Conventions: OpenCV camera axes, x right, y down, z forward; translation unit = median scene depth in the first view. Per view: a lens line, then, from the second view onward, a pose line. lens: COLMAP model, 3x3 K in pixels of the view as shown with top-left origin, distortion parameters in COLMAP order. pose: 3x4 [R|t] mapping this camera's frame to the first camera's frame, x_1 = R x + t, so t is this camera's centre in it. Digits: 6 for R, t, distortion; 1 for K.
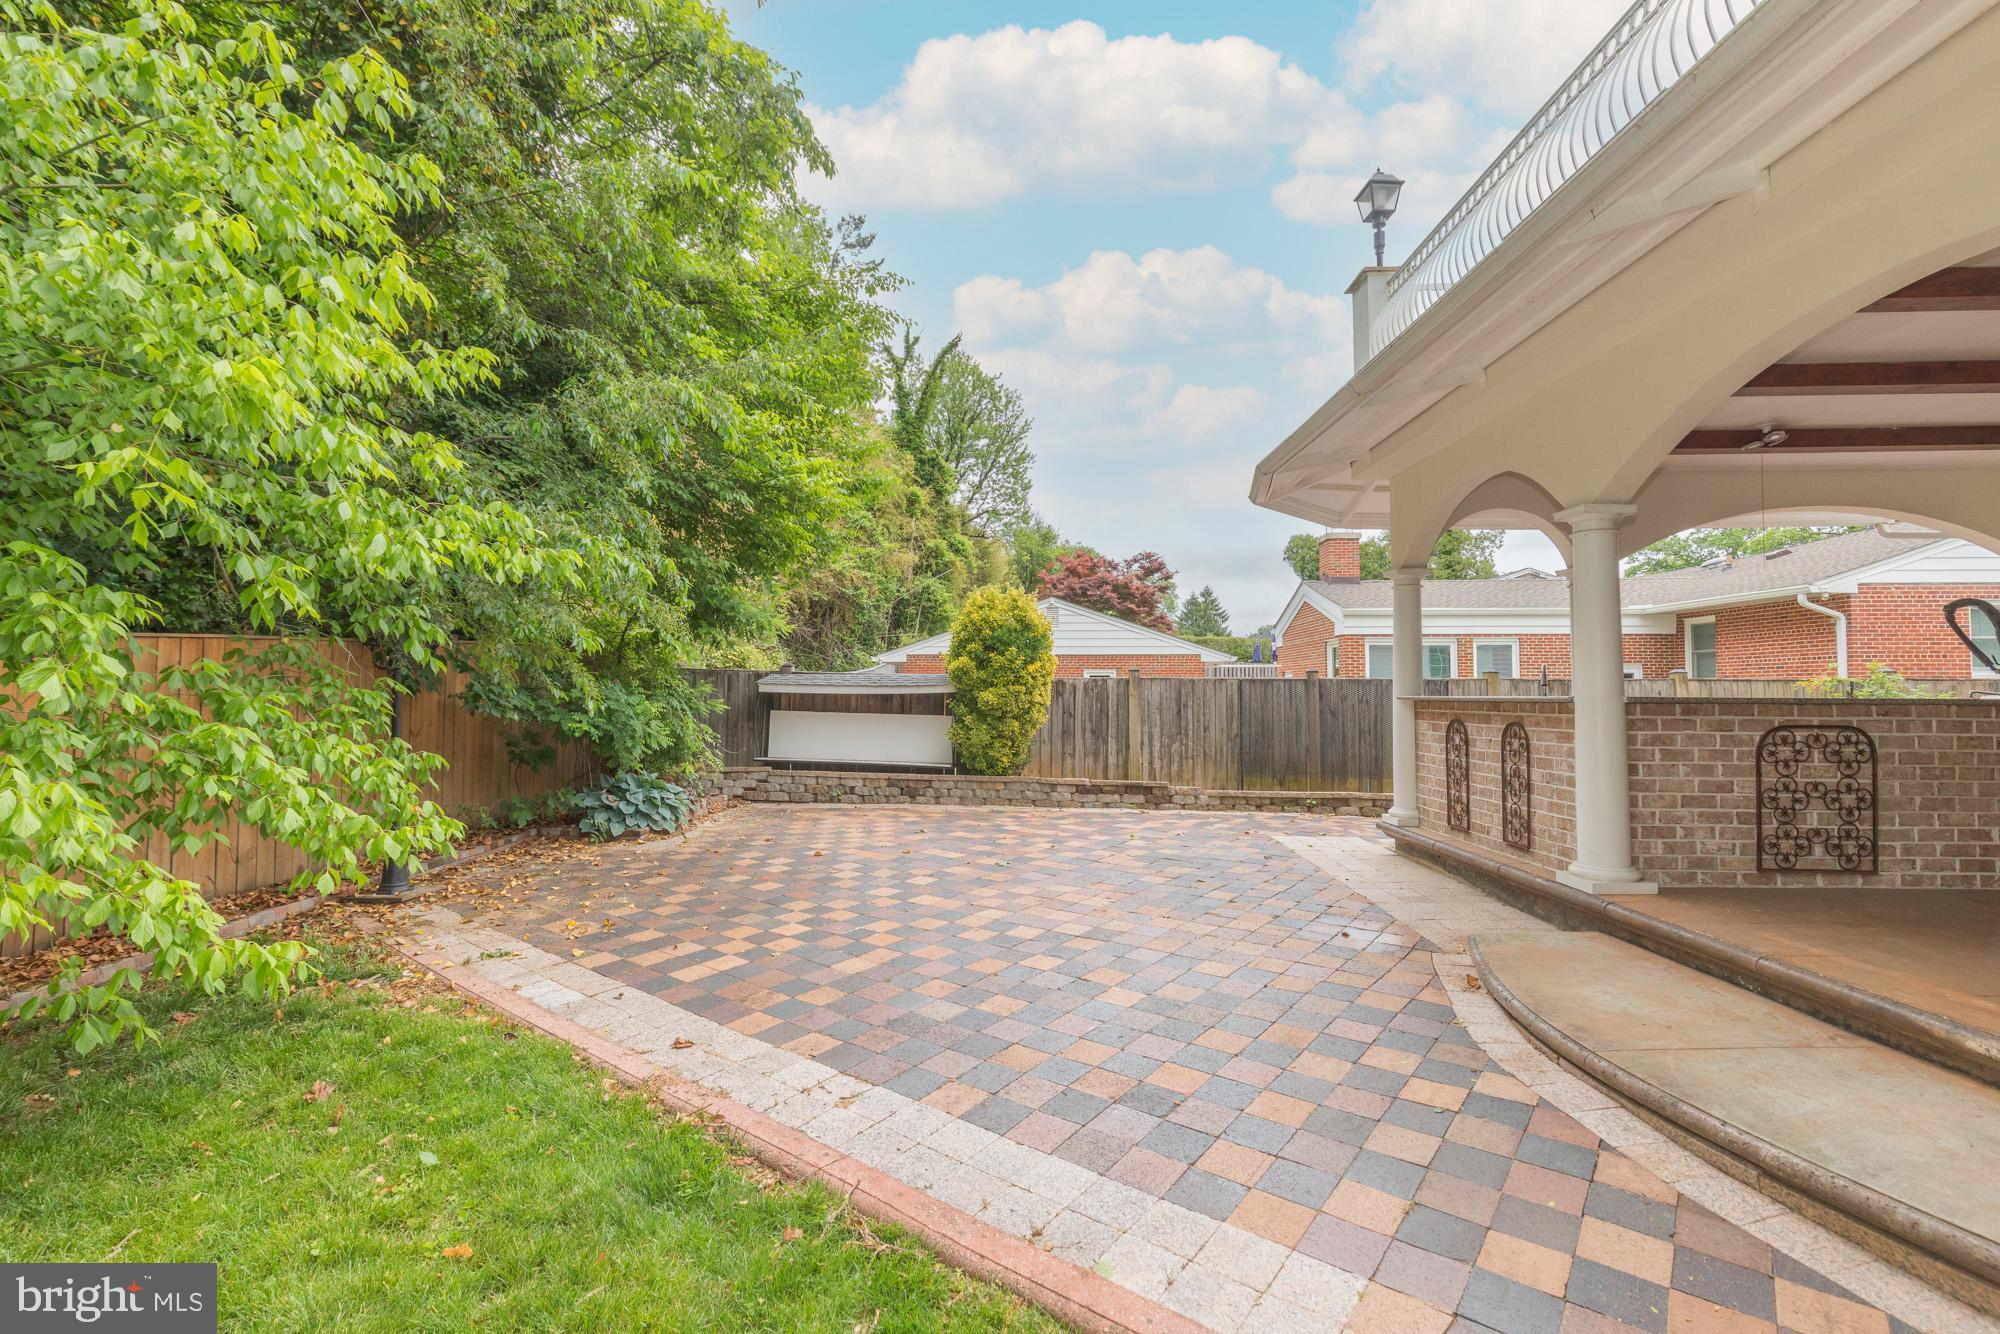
lens RADIAL K [[923.4, 0, 999.0], [0, 923.4, 669.0], [0, 0, 1]] dist [-0.009049, 0.001812]
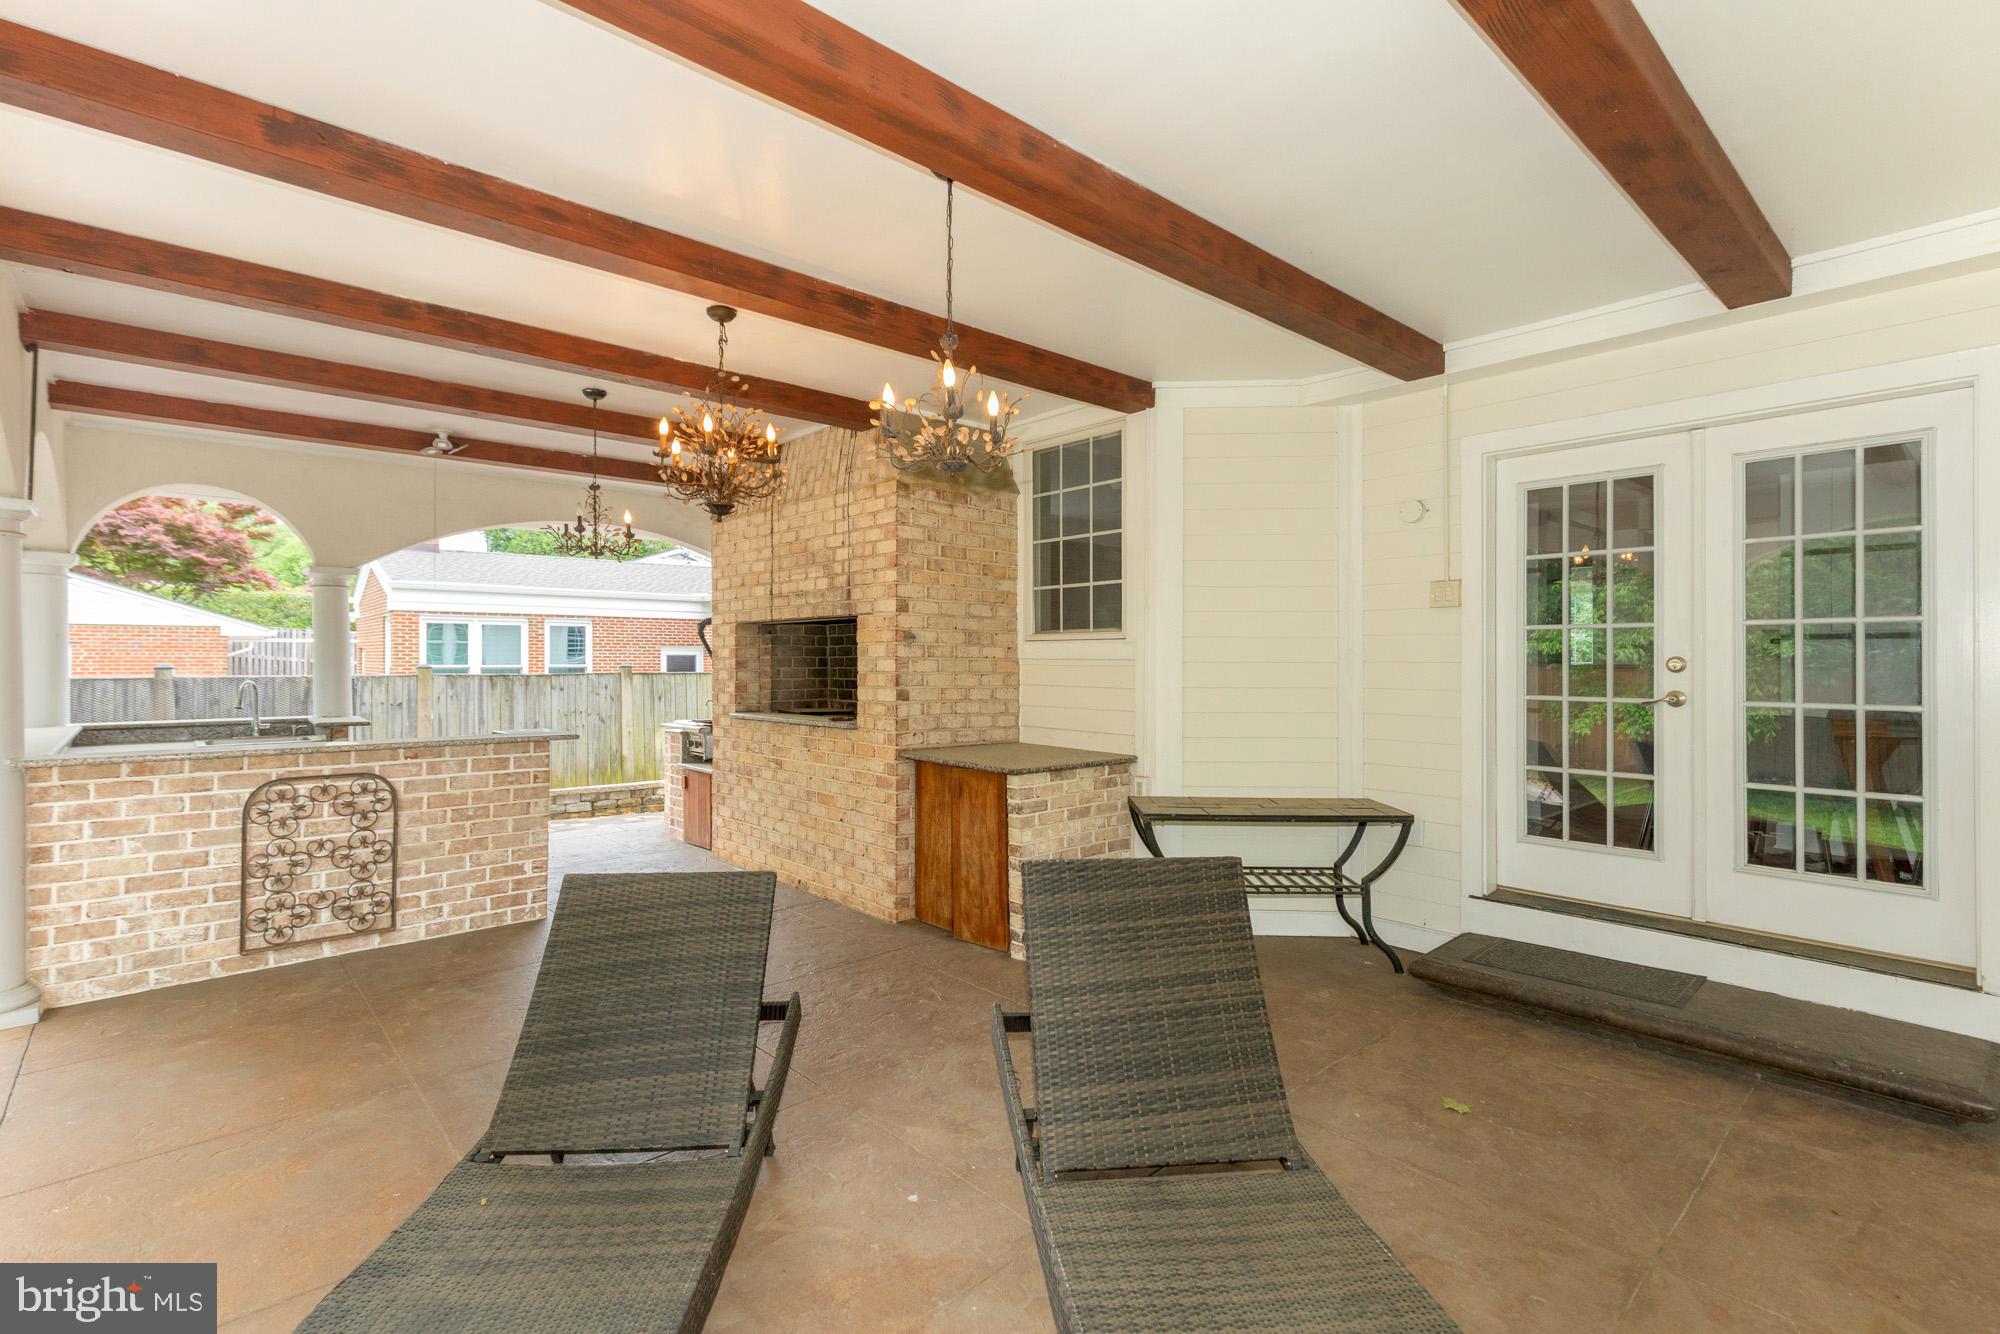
lens RADIAL K [[923.4, 0, 993.6], [0, 923.4, 657.6], [0, 0, 1]] dist [-0.009049, 0.001812]
pose [[0.689430, -0.001905, 0.724350, 0.693752], [-0.014496, 0.999760, 0.016426, -0.076498], [-0.724207, -0.021824, 0.689237, -0.078097]]
